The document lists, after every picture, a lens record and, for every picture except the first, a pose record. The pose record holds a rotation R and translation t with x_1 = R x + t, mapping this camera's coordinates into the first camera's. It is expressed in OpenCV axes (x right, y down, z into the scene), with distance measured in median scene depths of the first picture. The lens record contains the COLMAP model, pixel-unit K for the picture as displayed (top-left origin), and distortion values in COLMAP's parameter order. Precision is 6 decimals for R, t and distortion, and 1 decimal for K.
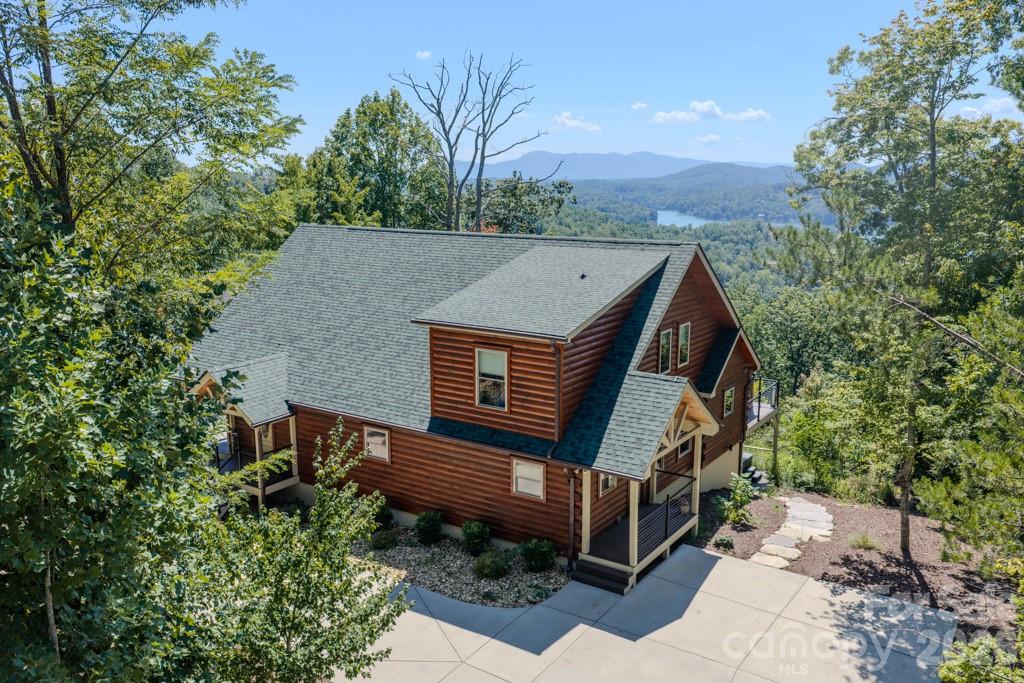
lens RADIAL K [[851.0, 0, 512.0], [0, 851.0, 341.5], [0, 0, 1]] dist [0.026876, -0.054641]
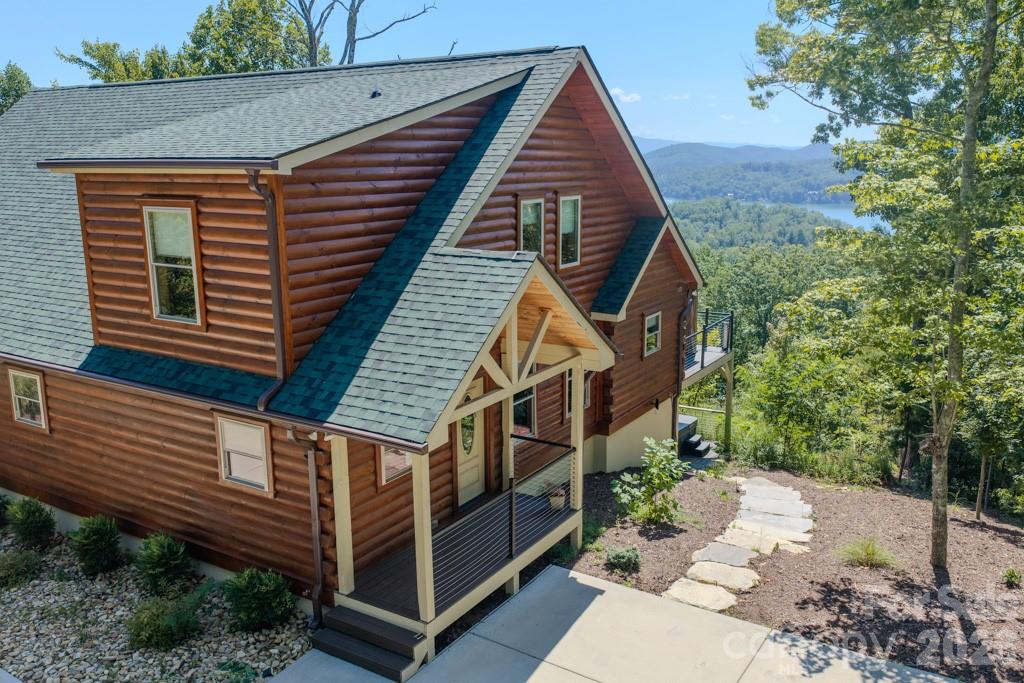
lens RADIAL K [[851.0, 0, 512.0], [0, 851.0, 341.5], [0, 0, 1]] dist [0.026876, -0.054641]
pose [[0.999409, -0.012045, 0.032205, 0.156350], [0.011388, 0.999725, 0.020487, 0.077428], [-0.032443, -0.020108, 0.999271, 0.436418]]
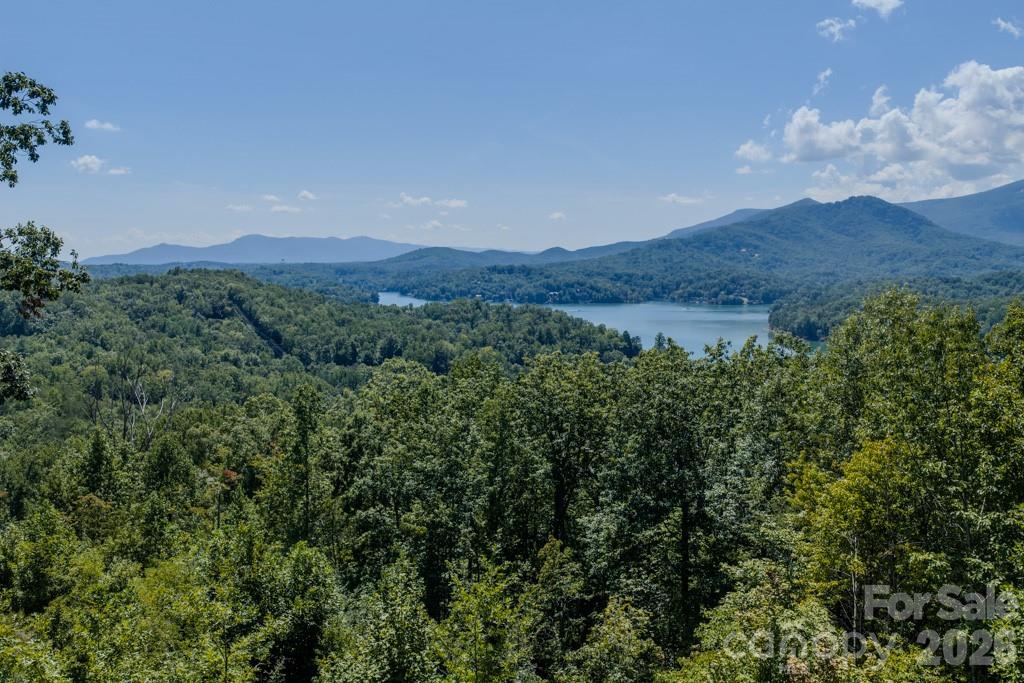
lens RADIAL K [[851.0, 0, 512.0], [0, 851.0, 341.5], [0, 0, 1]] dist [0.026876, -0.054641]
pose [[0.948749, -0.031121, 0.314495, 0.386101], [0.061388, 0.994333, -0.086798, -0.076172], [-0.310011, 0.101655, 0.945283, 1.618819]]
